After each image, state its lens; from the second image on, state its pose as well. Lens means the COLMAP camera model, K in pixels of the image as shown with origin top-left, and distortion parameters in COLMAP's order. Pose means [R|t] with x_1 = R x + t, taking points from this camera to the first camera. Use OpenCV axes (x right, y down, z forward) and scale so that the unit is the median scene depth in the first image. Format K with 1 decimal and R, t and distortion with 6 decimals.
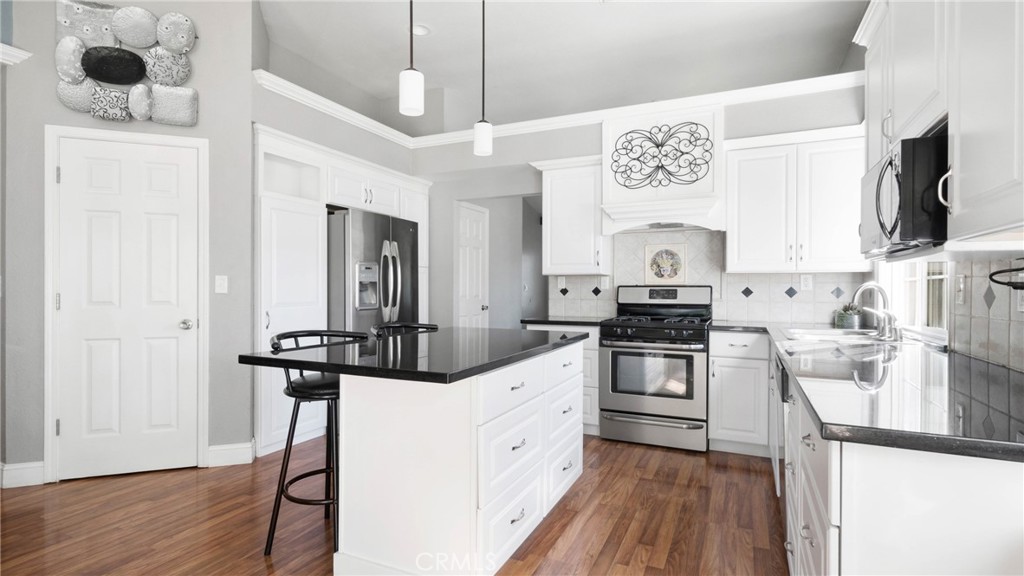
lens RADIAL K [[475.1, 0, 513.4], [0, 475.1, 289.6], [0, 0, 1]] dist [-0.003490, 0.002153]
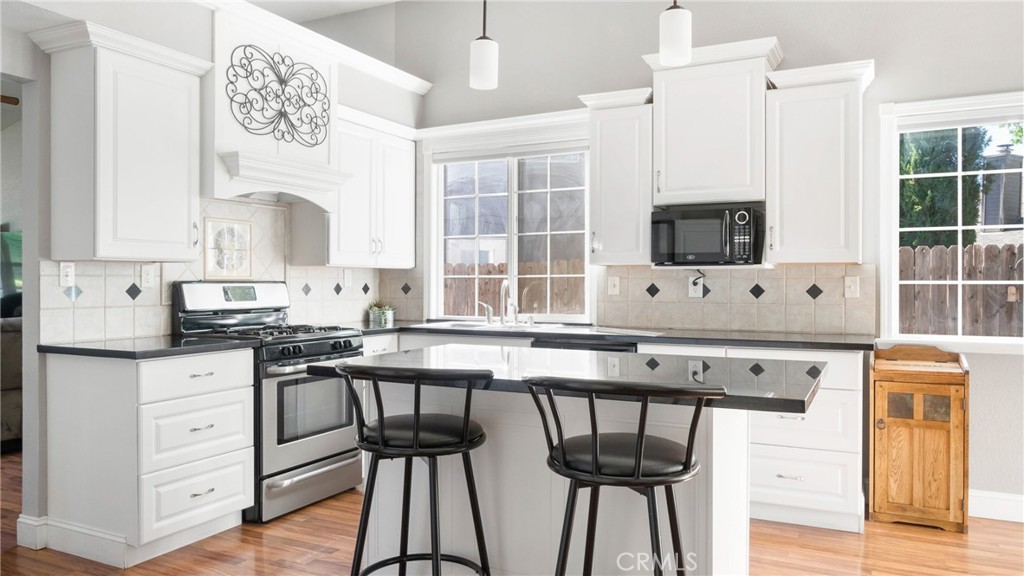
lens RADIAL K [[722.9, 0, 511.8], [0, 722.9, 283.6], [0, 0, 1]] dist [-0.007838, -0.000621]
pose [[0.057553, -0.001823, 0.998341, -0.740849], [0.003349, 0.999993, 0.001633, -0.006132], [-0.998337, 0.003249, 0.057559, 0.600456]]
